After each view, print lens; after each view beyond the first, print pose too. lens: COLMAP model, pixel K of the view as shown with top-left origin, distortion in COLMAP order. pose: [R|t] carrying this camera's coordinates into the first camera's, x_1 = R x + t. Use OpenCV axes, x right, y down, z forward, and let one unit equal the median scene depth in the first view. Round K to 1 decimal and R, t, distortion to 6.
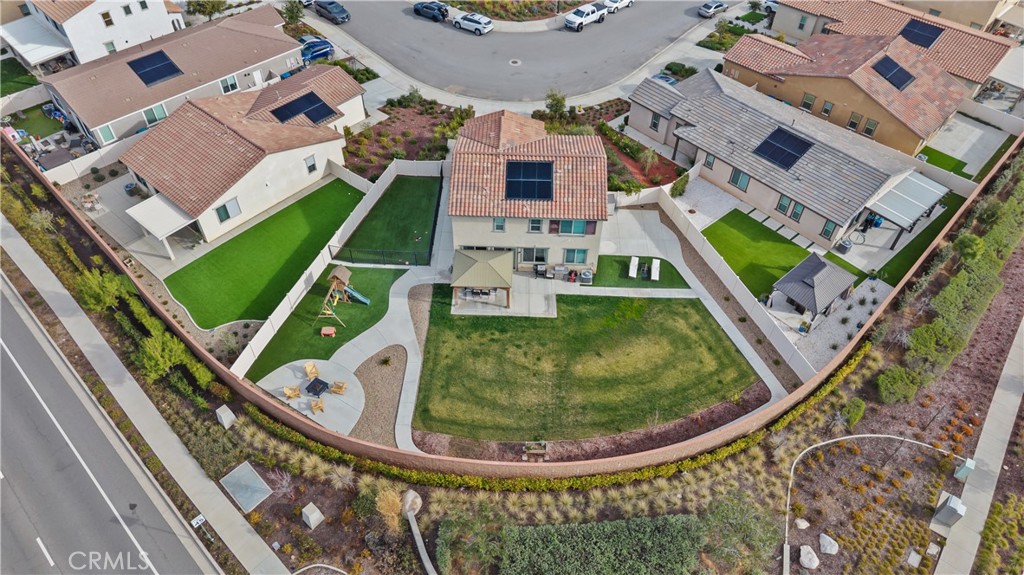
lens RADIAL K [[680.1, 0, 512.0], [0, 680.1, 287.5], [0, 0, 1]] dist [0.041293, -0.053240]
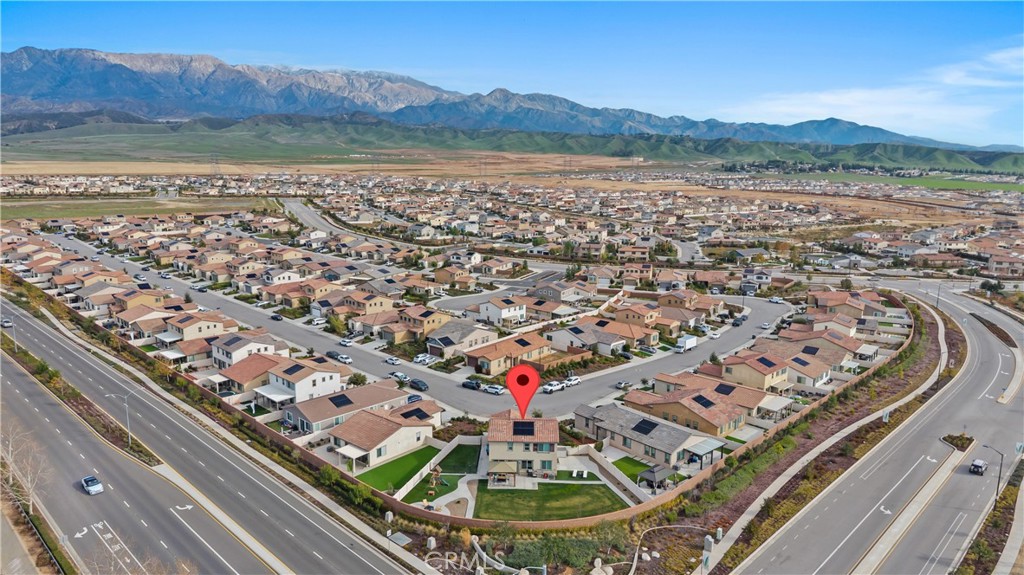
lens RADIAL K [[680.1, 0, 512.0], [0, 680.1, 287.5], [0, 0, 1]] dist [0.041293, -0.053240]
pose [[0.999978, -0.006556, 0.000976, -0.011512], [0.005869, 0.807367, -0.590021, 0.734979], [0.003081, 0.590014, 0.807388, -1.012759]]
